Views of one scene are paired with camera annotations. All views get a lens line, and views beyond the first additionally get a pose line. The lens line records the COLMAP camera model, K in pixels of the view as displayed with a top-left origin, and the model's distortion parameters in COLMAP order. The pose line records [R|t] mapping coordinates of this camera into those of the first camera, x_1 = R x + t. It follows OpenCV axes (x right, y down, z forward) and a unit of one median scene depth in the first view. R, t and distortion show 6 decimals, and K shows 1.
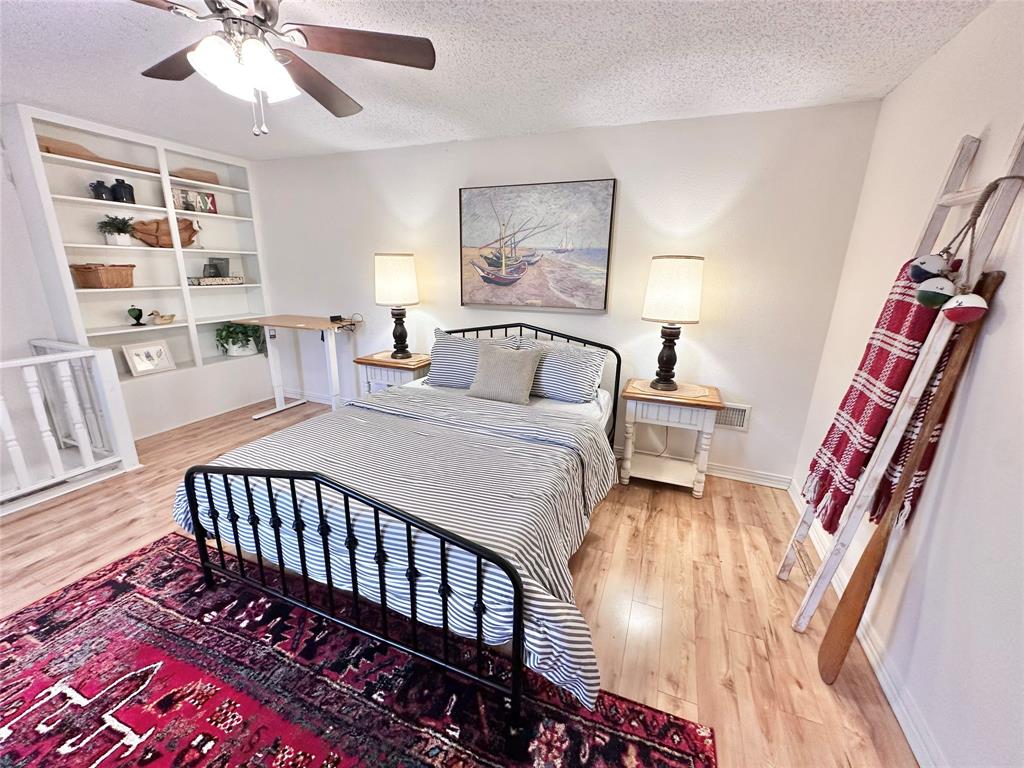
lens RADIAL K [[411.2, 0, 510.3], [0, 411.2, 382.3], [0, 0, 1]] dist [-0.001207, 0.000580]
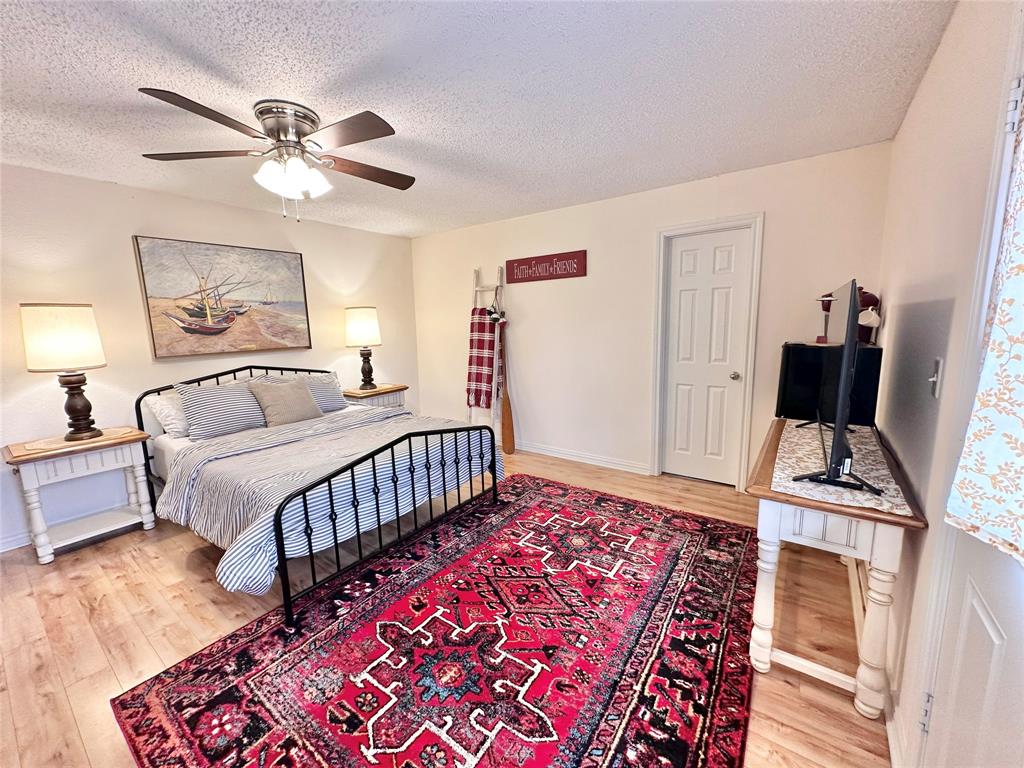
lens RADIAL K [[411.2, 0, 512.9], [0, 411.2, 384.6], [0, 0, 1]] dist [-0.001207, 0.000580]
pose [[0.236154, -0.180529, 0.954799, -0.910973], [0.284587, 0.952355, 0.109679, -0.015062], [-0.929108, 0.245822, 0.276279, 0.044484]]
